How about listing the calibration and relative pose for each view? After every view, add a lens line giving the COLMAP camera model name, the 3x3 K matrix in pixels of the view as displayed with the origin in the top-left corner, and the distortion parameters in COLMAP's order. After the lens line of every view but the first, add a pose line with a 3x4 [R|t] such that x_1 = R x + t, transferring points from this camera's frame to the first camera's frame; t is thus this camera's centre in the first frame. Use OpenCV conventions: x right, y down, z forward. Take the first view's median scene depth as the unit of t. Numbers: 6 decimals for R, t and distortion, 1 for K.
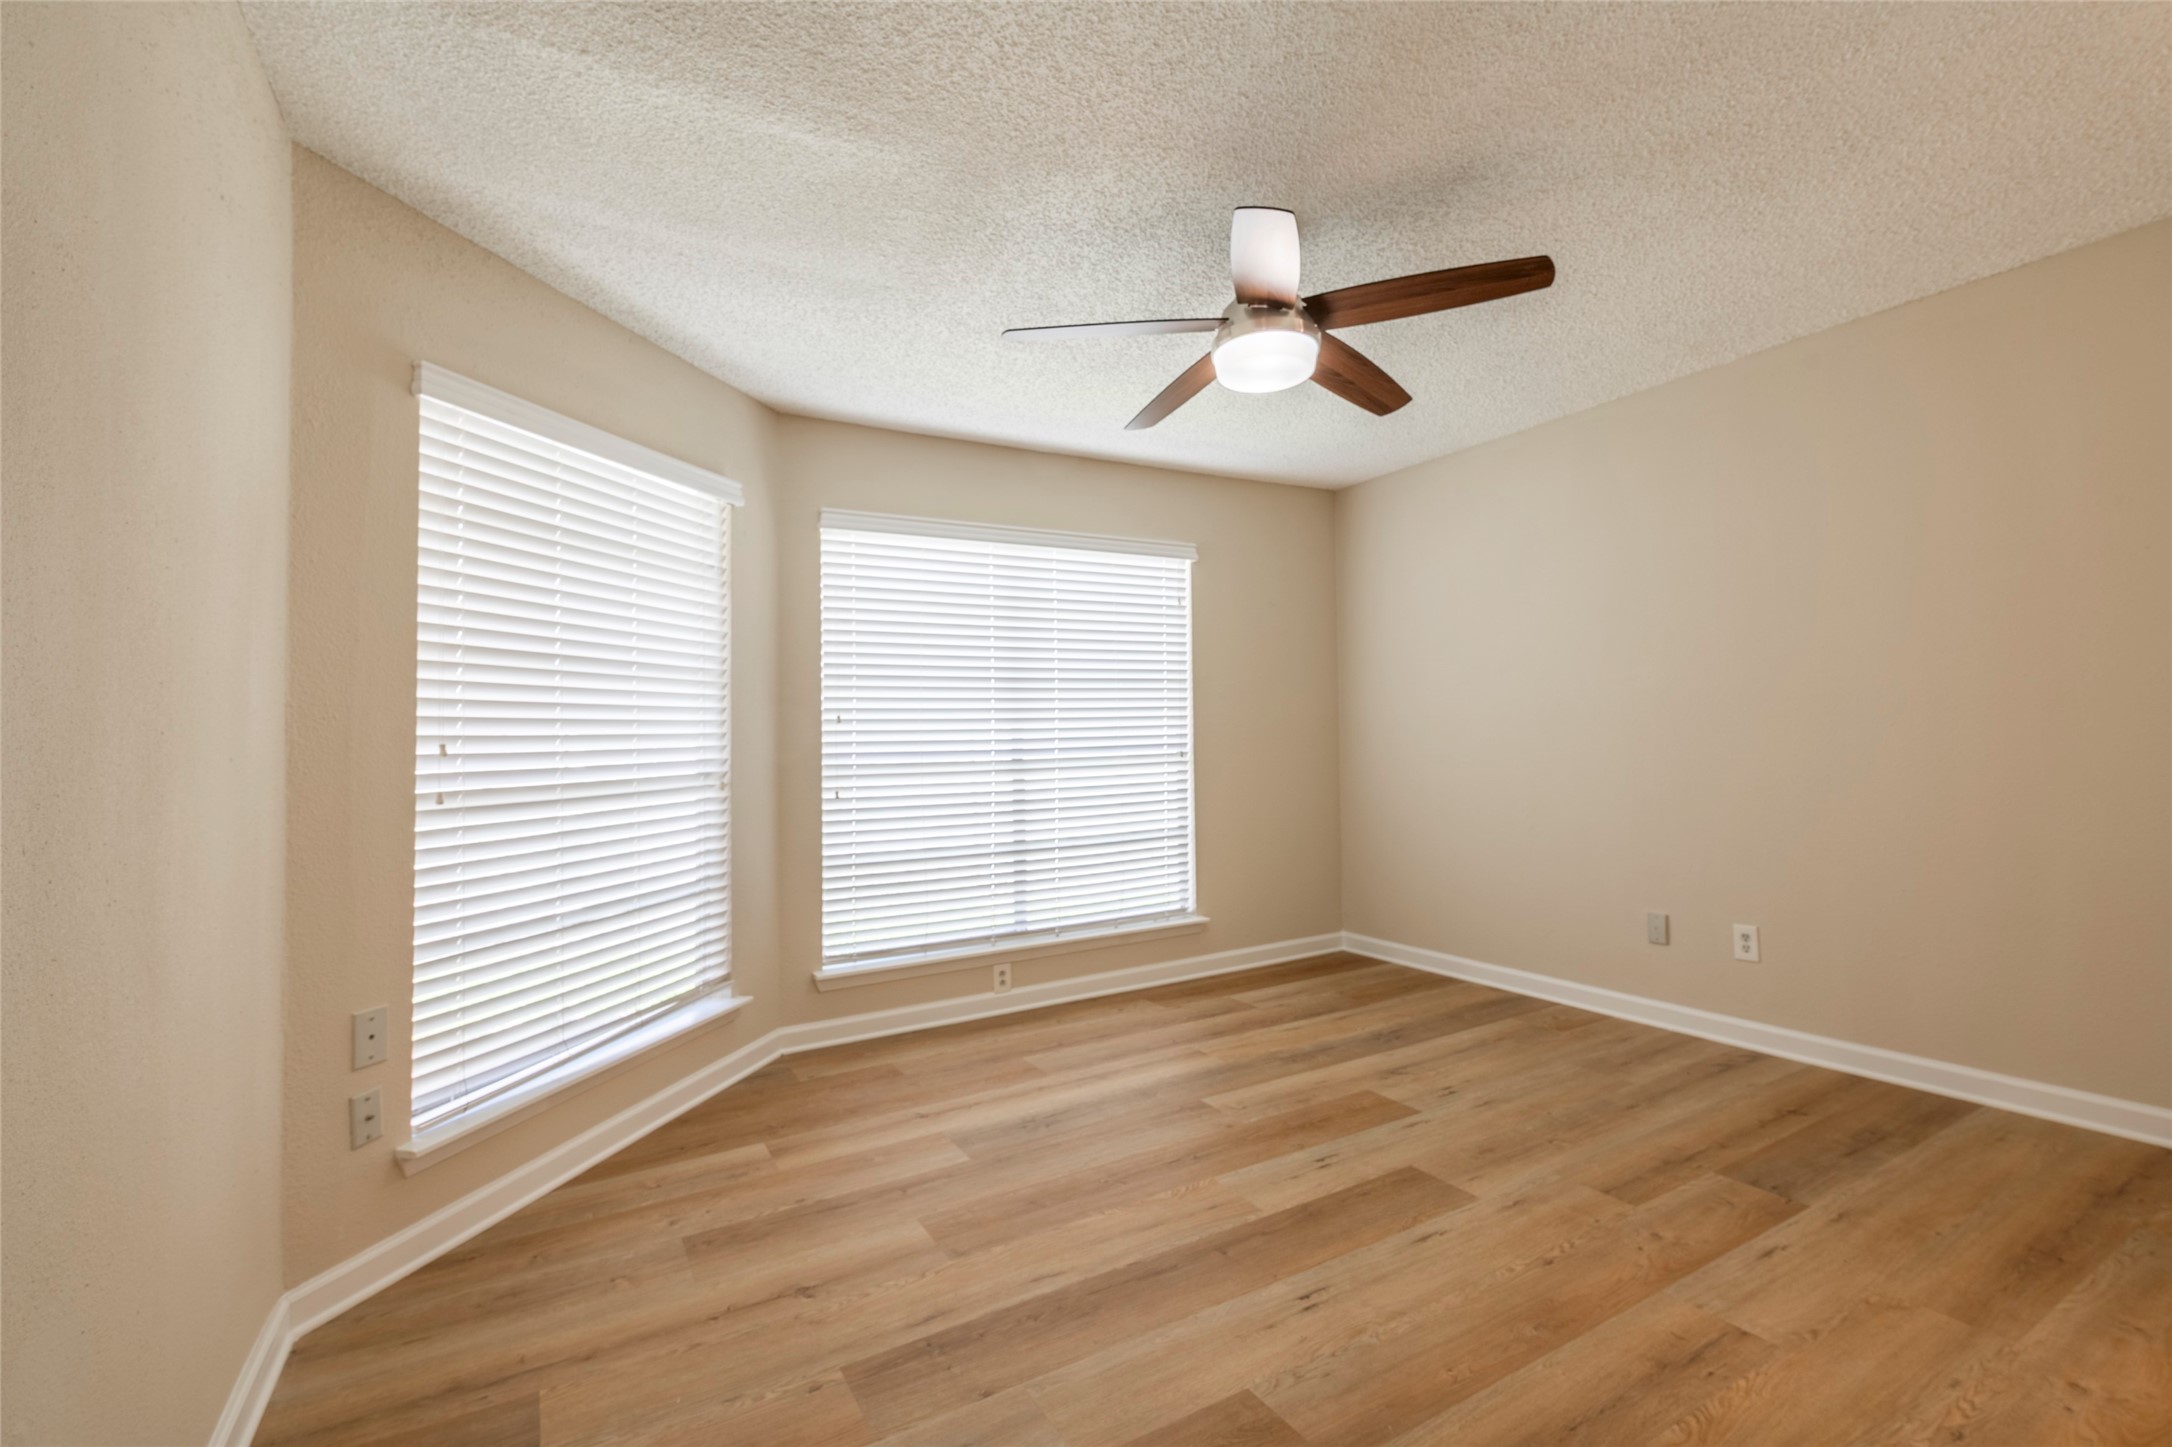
lens RADIAL K [[984.1, 0, 1101.0], [0, 984.1, 731.4], [0, 0, 1]] dist [-0.006055, -0.003758]
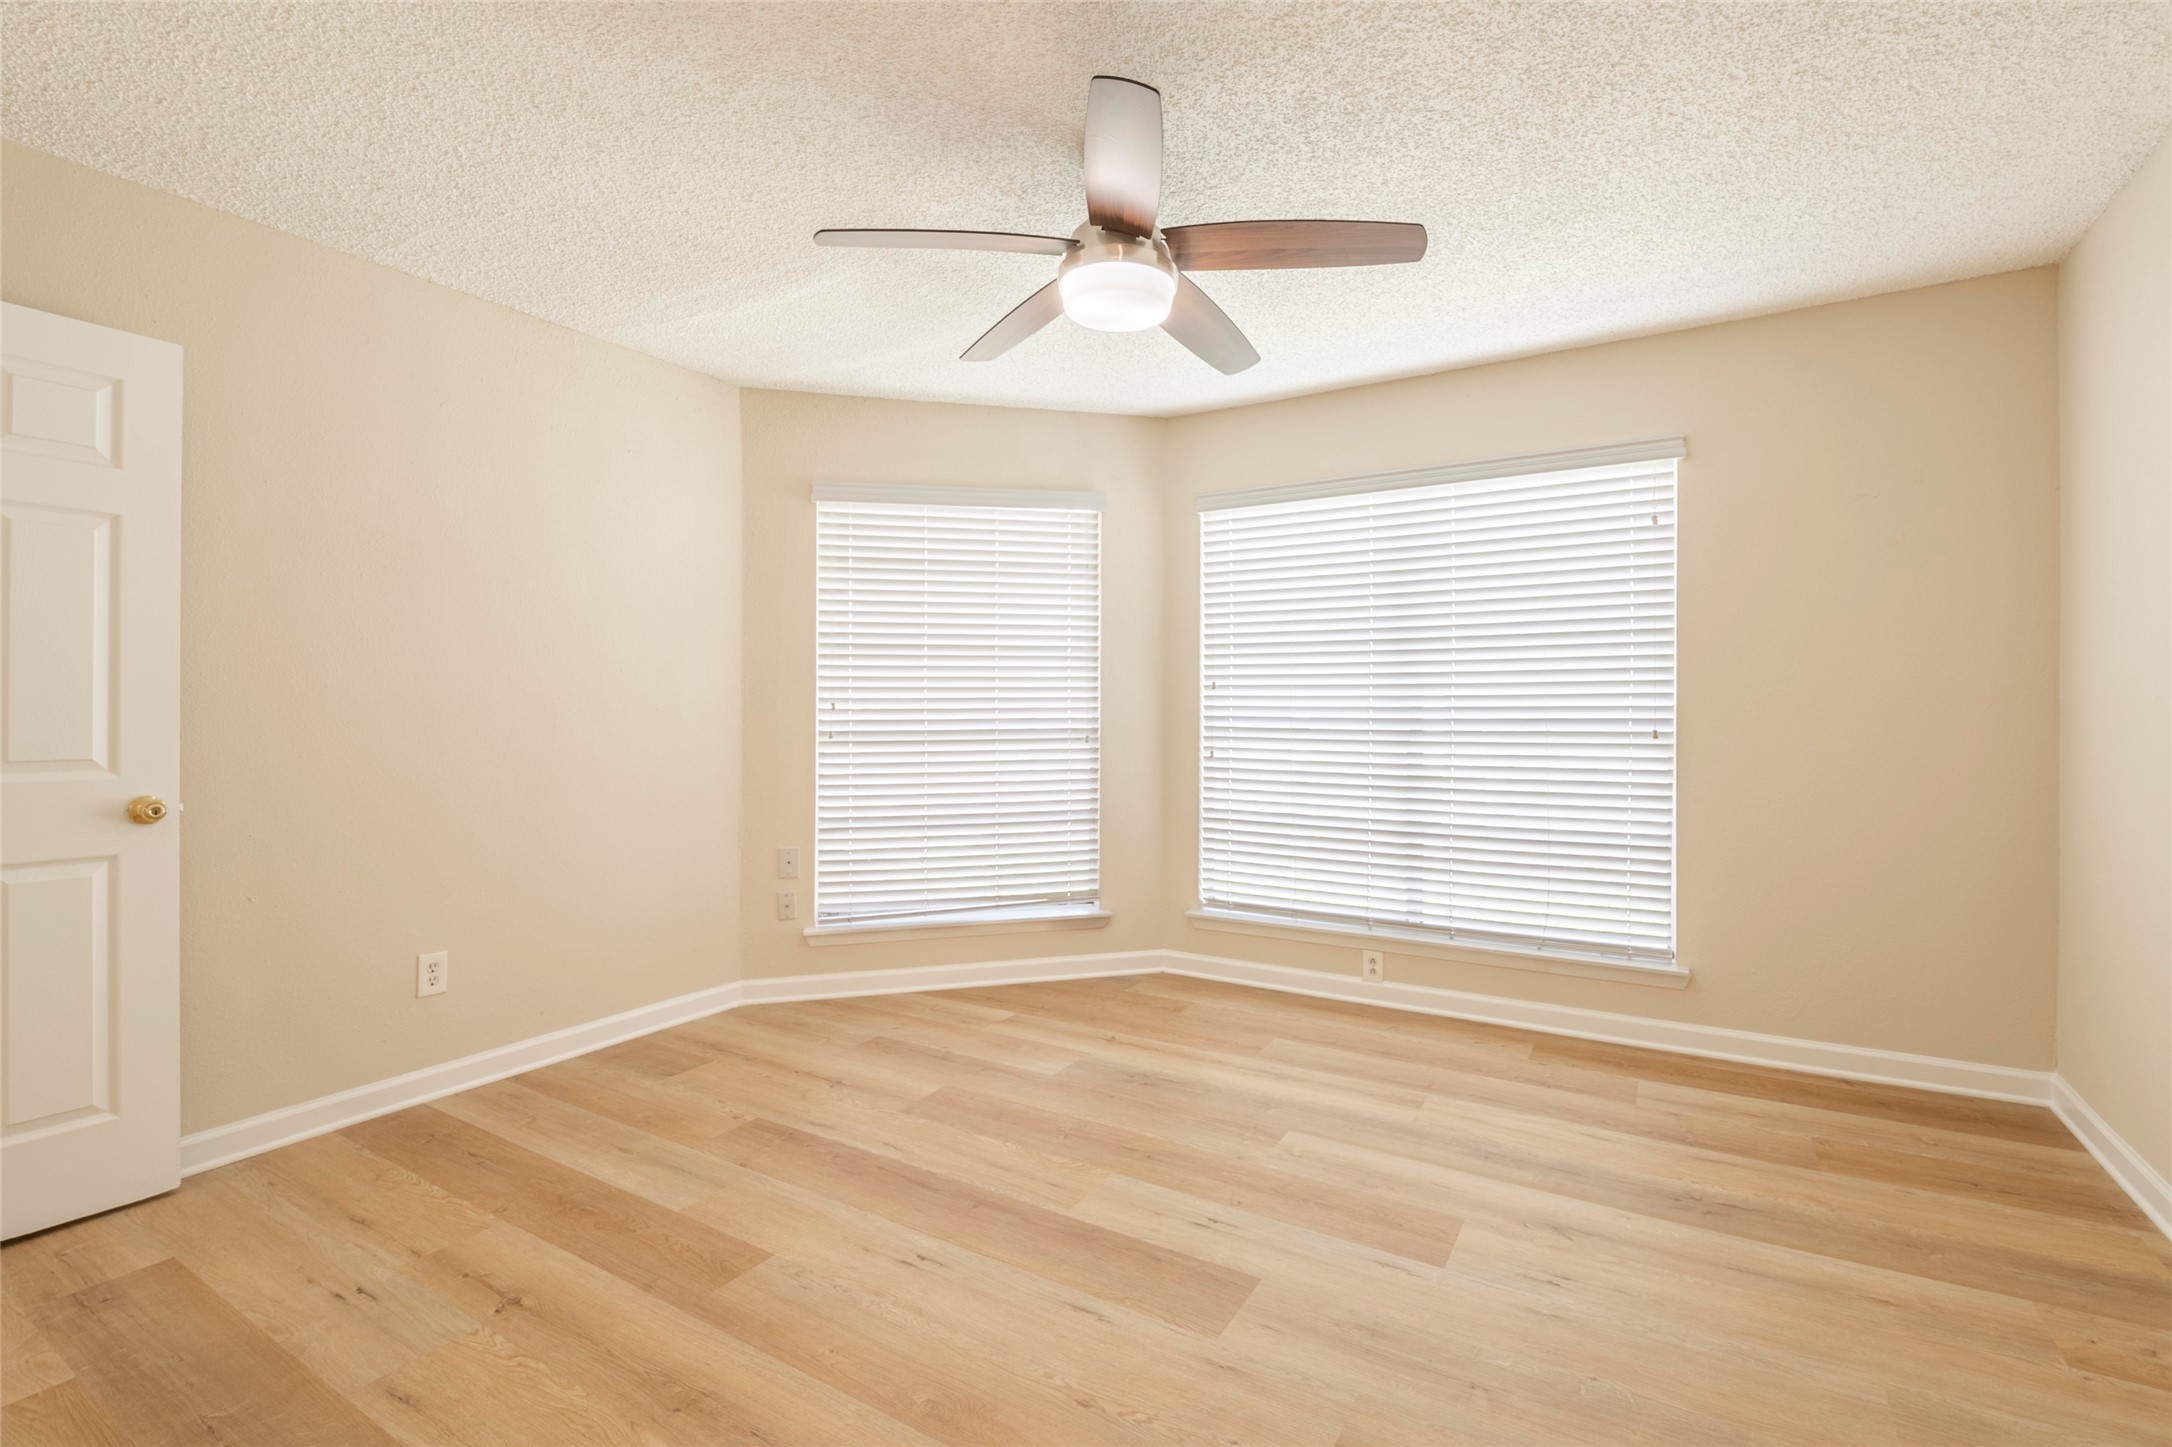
lens RADIAL K [[984.1, 0, 1084.9], [0, 984.1, 725.2], [0, 0, 1]] dist [-0.006055, -0.003758]
pose [[0.460202, 0.043924, -0.886727, 0.811378], [-0.005008, 0.998888, 0.046881, -0.023723], [0.887800, -0.017134, 0.459910, 0.470817]]
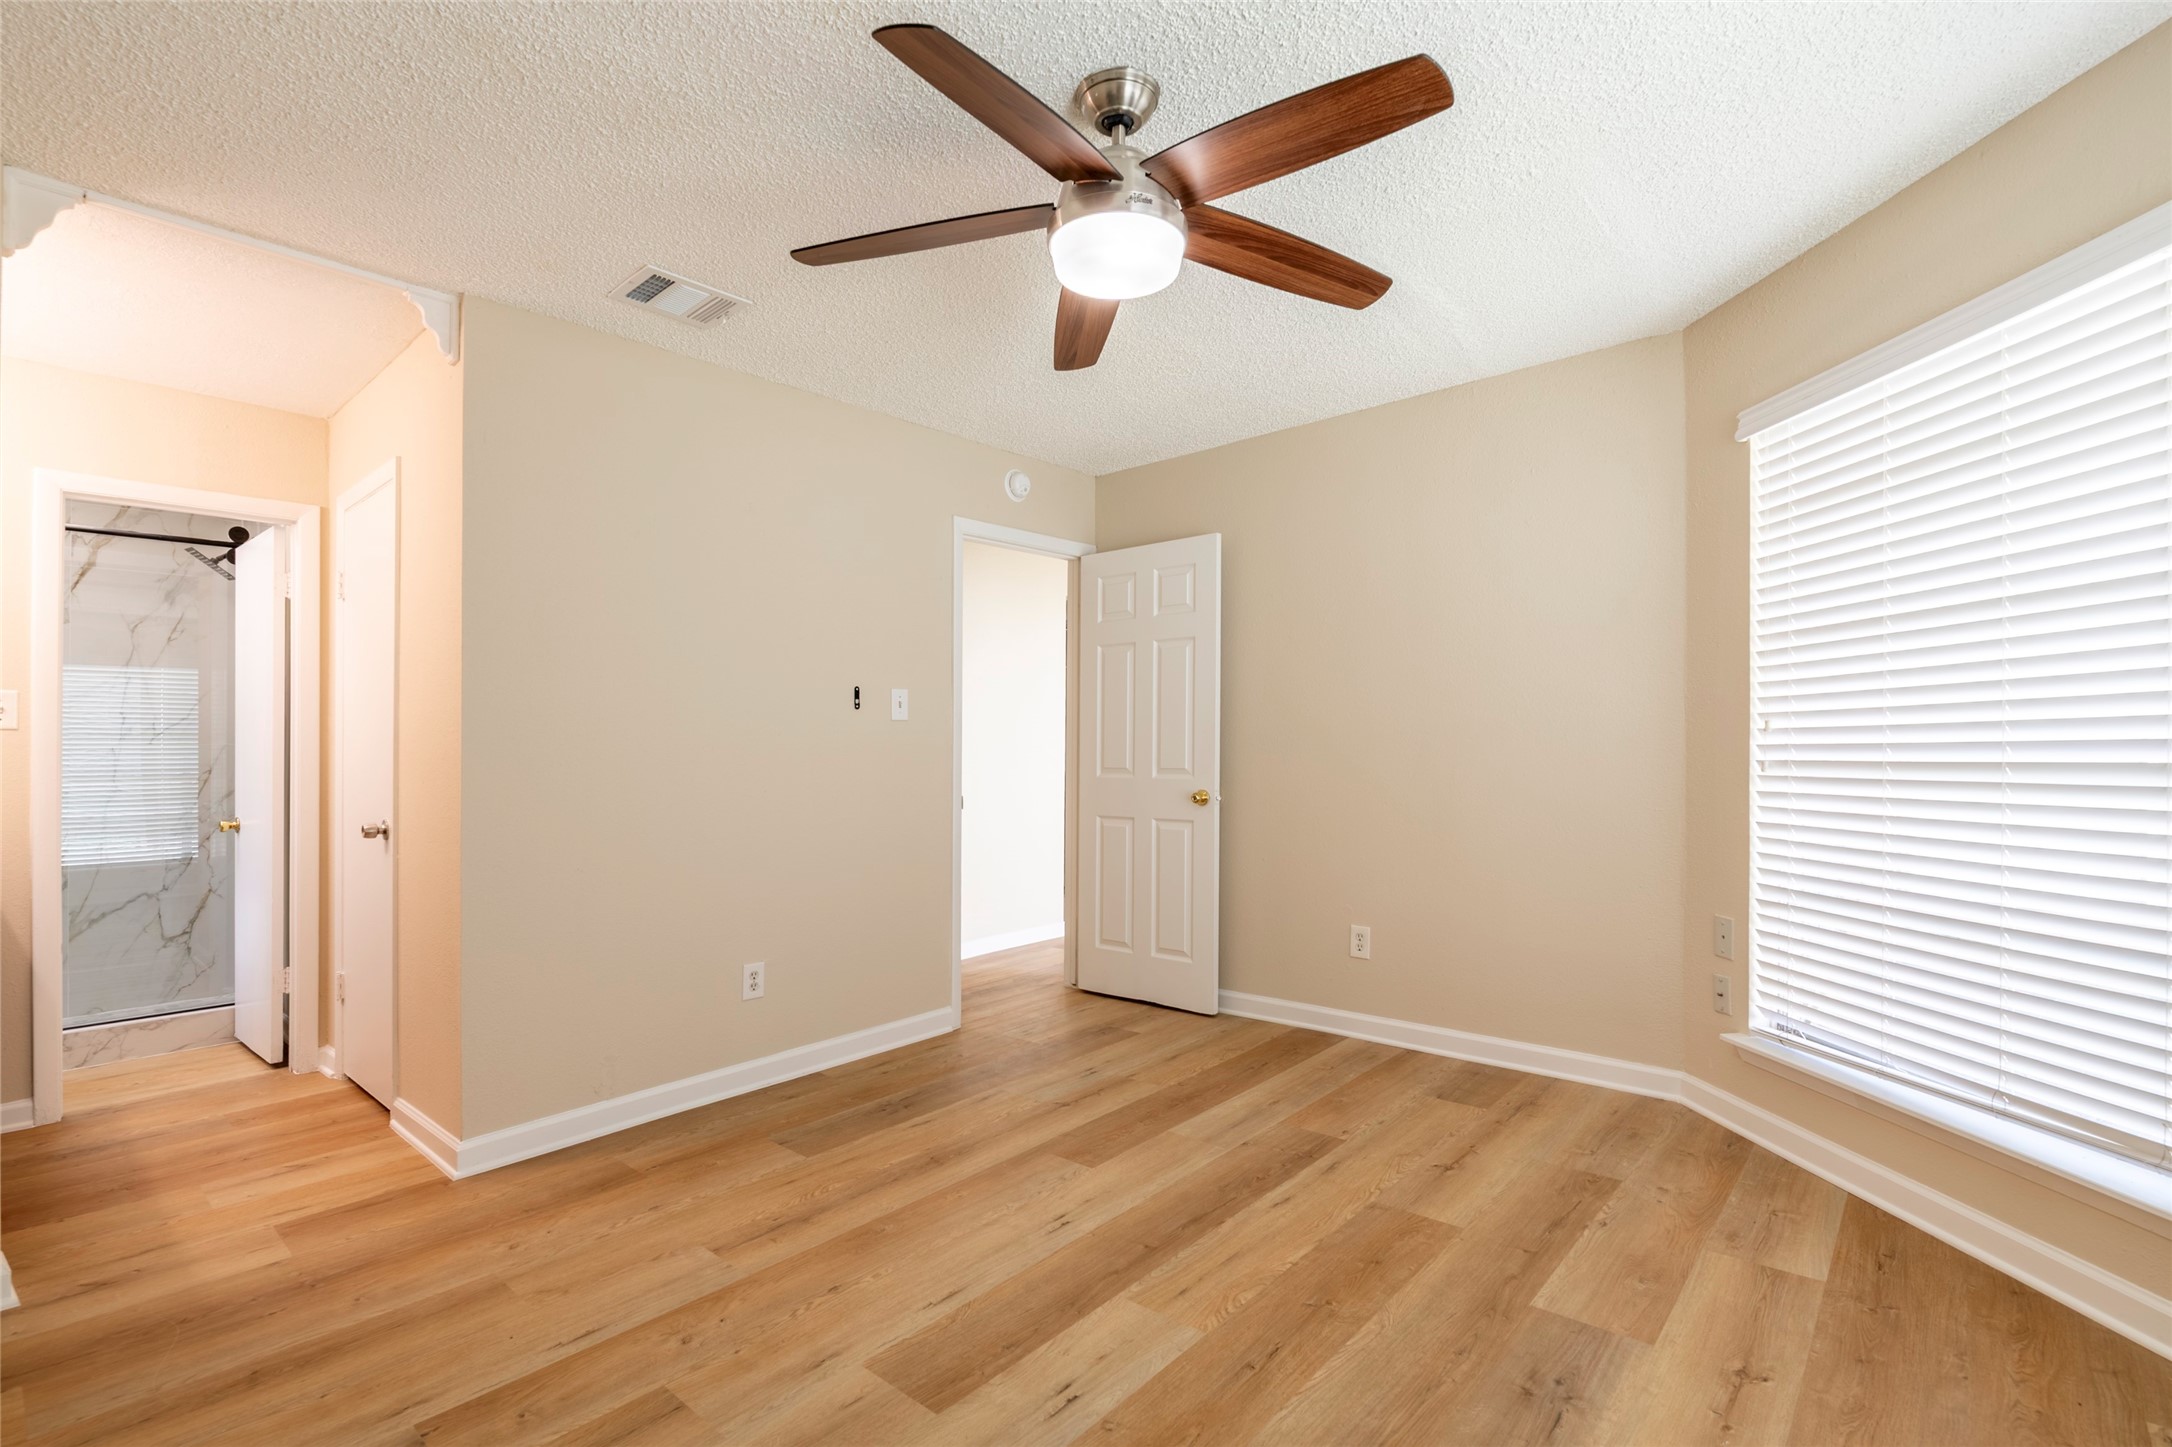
lens RADIAL K [[984.1, 0, 1089.7], [0, 984.1, 736.2], [0, 0, 1]] dist [-0.006055, -0.003758]
pose [[-0.951498, 0.044650, -0.304397, 0.352184], [0.049946, 0.998706, -0.009628, 0.002882], [0.303573, -0.024365, -0.952497, 1.475203]]
